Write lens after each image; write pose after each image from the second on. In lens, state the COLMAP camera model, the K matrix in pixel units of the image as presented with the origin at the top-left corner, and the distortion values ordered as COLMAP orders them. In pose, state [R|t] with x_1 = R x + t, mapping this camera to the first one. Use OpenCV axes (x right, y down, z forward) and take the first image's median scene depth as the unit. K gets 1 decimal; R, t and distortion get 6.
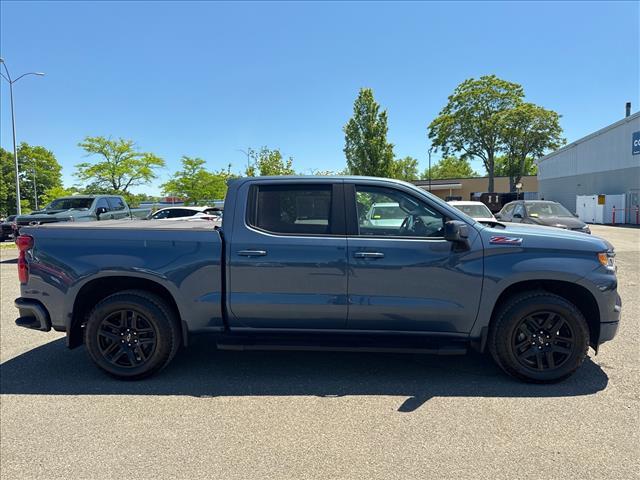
lens RADIAL K [[454.2, 0, 321.6], [0, 454.2, 240.3], [0, 0, 1]] dist [-0.012063, -0.007973]
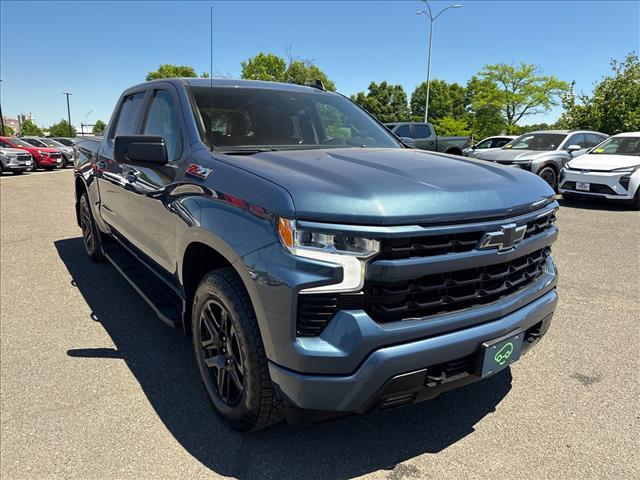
lens RADIAL K [[454.2, 0, 319.5], [0, 454.2, 241.8], [0, 0, 1]] dist [-0.012063, -0.007973]
pose [[0.608251, 0.191038, -0.770412, 0.060694], [-0.074311, 0.980047, 0.184352, -0.001619], [0.790258, -0.054882, 0.610311, 0.047123]]
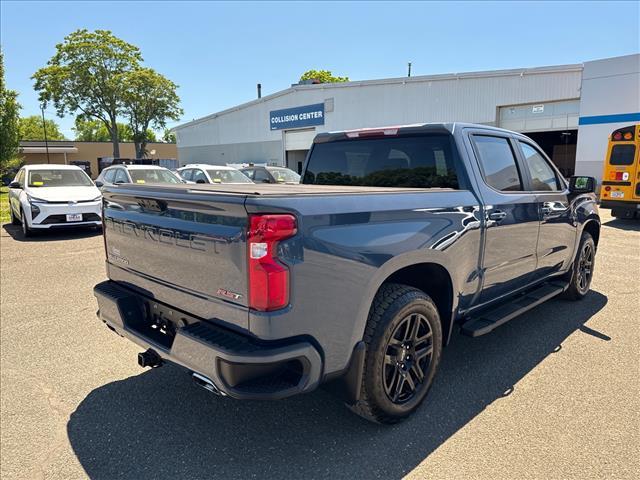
lens RADIAL K [[454.2, 0, 318.9], [0, 454.2, 241.2], [0, 0, 1]] dist [-0.012063, -0.007973]
pose [[0.665802, -0.097692, 0.739705, -0.064472], [0.042794, 0.994759, 0.092858, -0.001247], [-0.744900, -0.030170, 0.666493, 0.042819]]
